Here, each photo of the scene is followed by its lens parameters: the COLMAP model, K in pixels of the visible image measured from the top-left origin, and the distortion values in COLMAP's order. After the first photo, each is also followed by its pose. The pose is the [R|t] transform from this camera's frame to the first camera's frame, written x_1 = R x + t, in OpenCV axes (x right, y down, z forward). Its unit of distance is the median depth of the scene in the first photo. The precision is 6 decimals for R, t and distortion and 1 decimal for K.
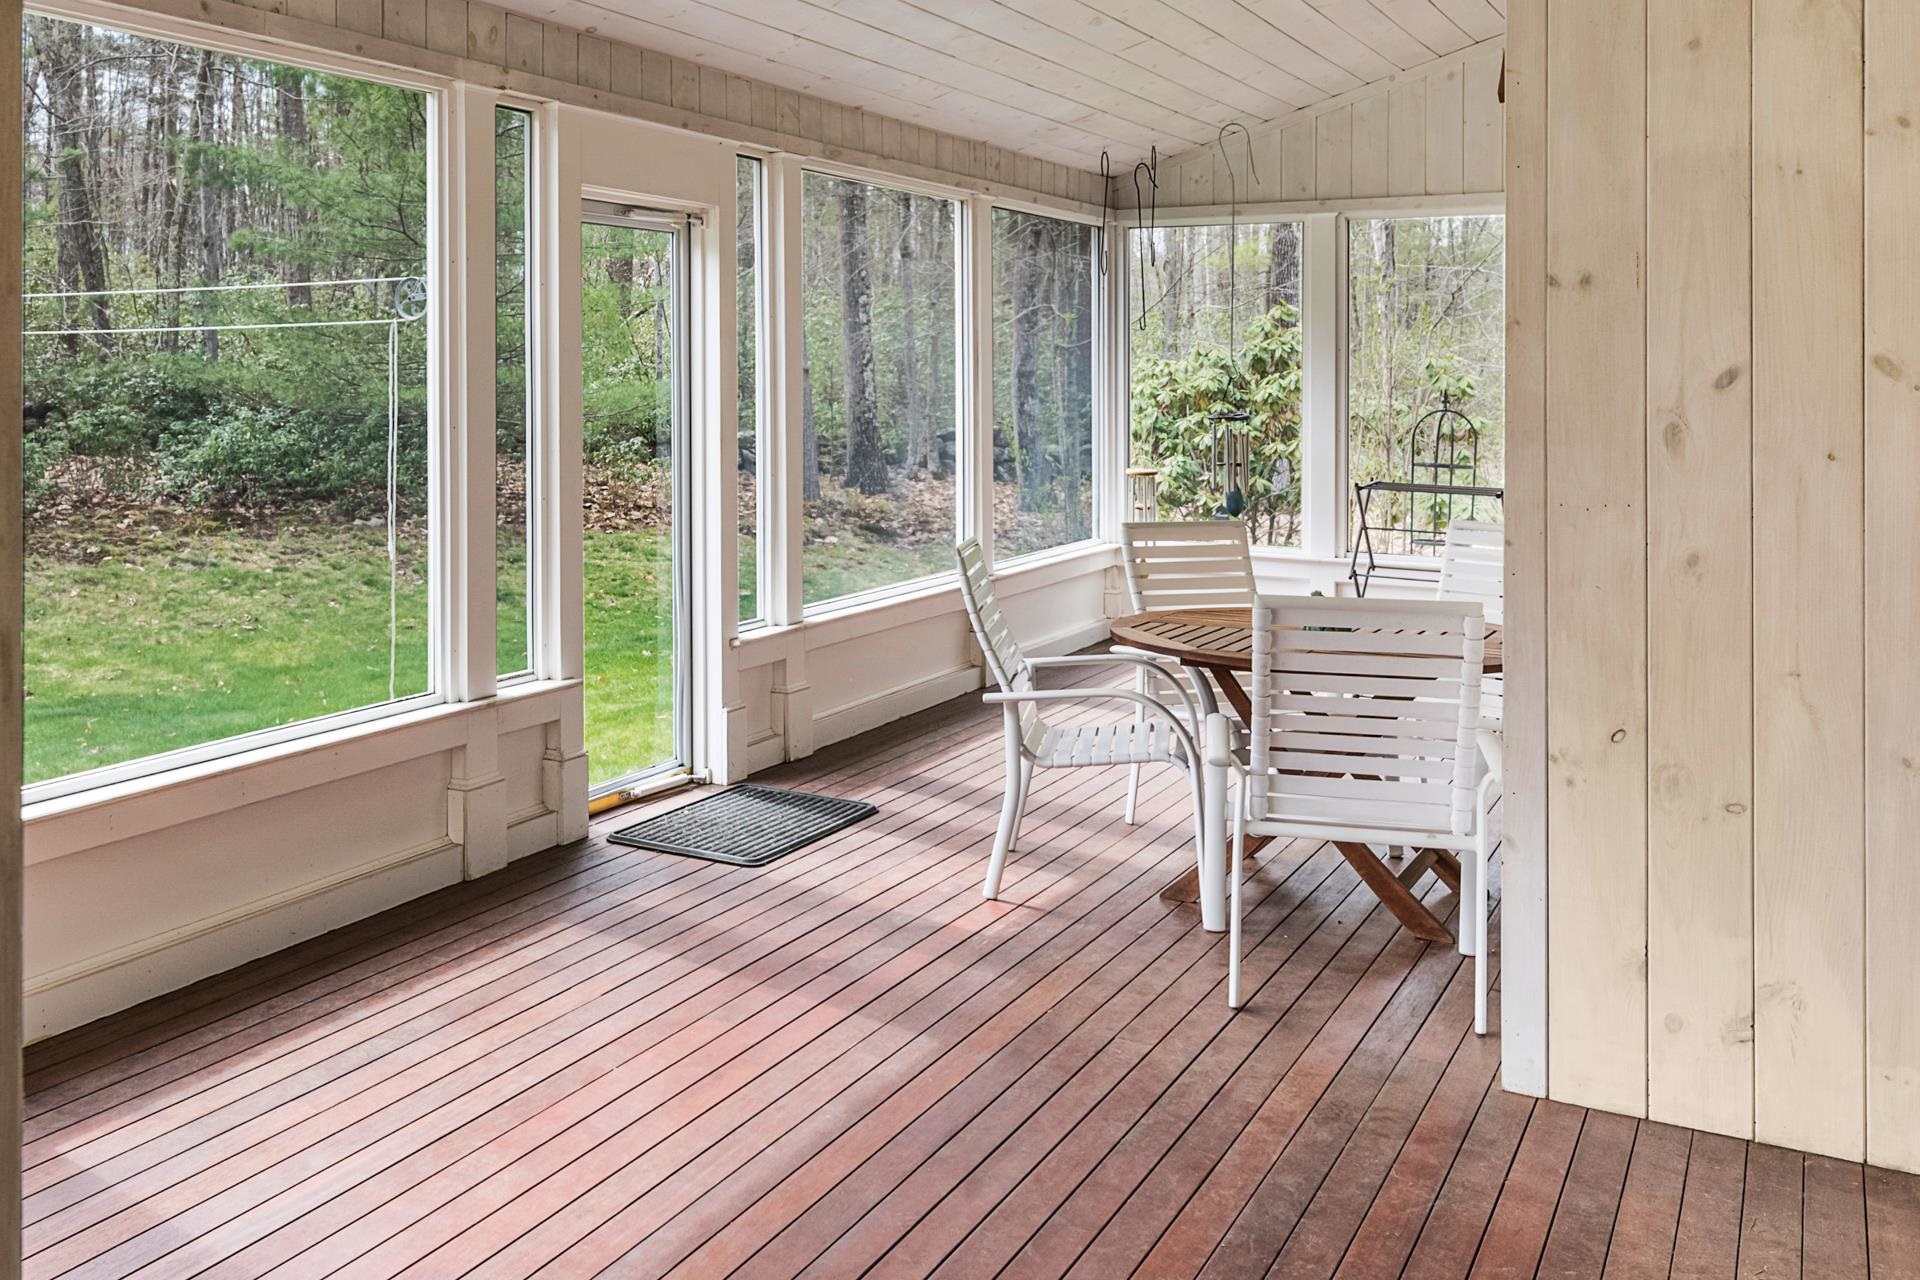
lens RADIAL K [[1770.0, 0, 960.0], [0, 1770.0, 640.0], [0, 0, 1]] dist [0.002729, 0.003106]
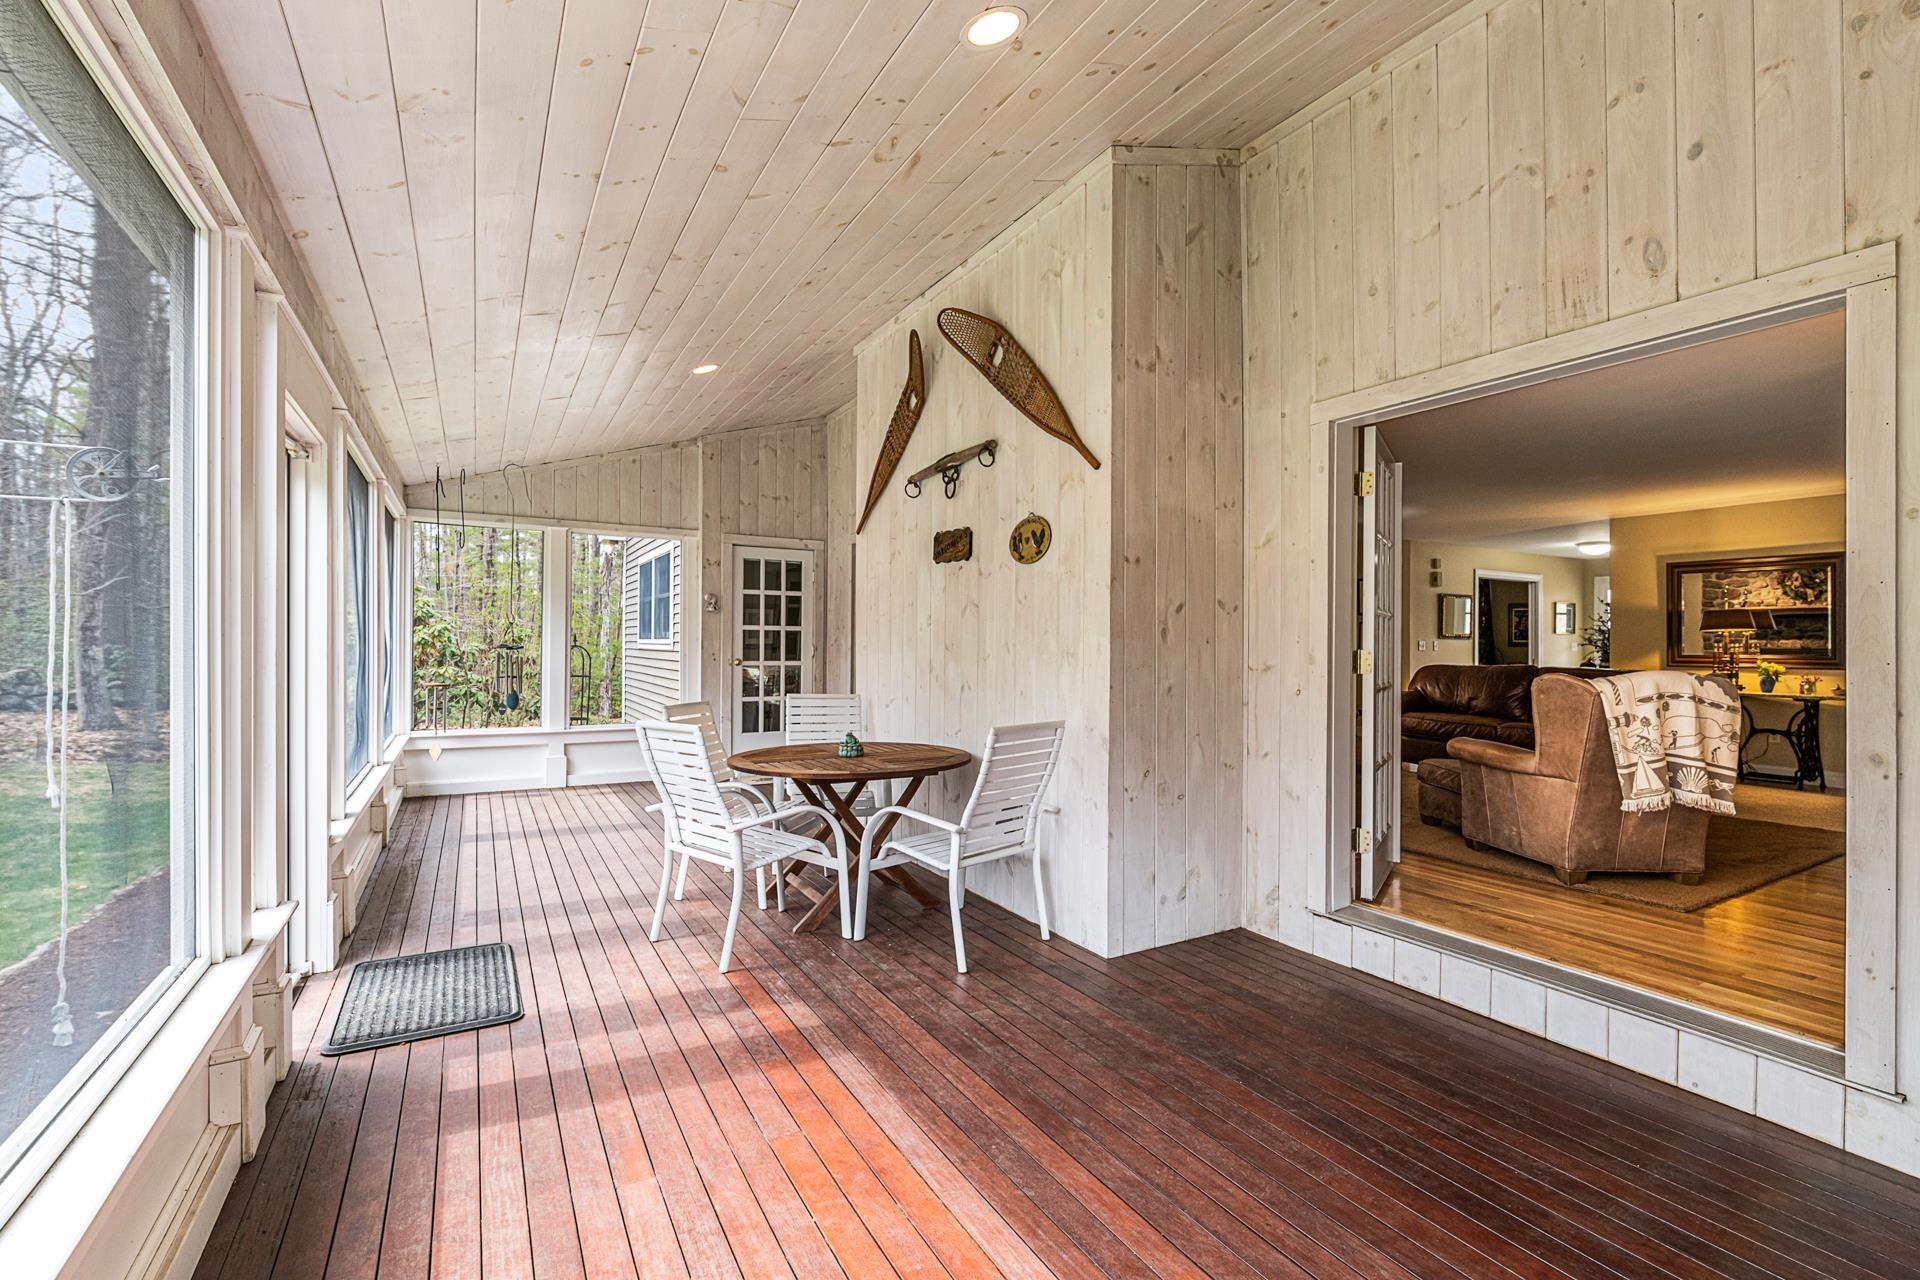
lens RADIAL K [[785.4, 0, 958.4], [0, 785.4, 714.1], [0, 0, 1]] dist [0.000171, 0.000032]
pose [[0.540142, -0.079820, 0.837780, -0.554940], [0.124921, 0.992068, 0.013980, -0.060756], [-0.832251, 0.097105, 0.545829, 0.677896]]
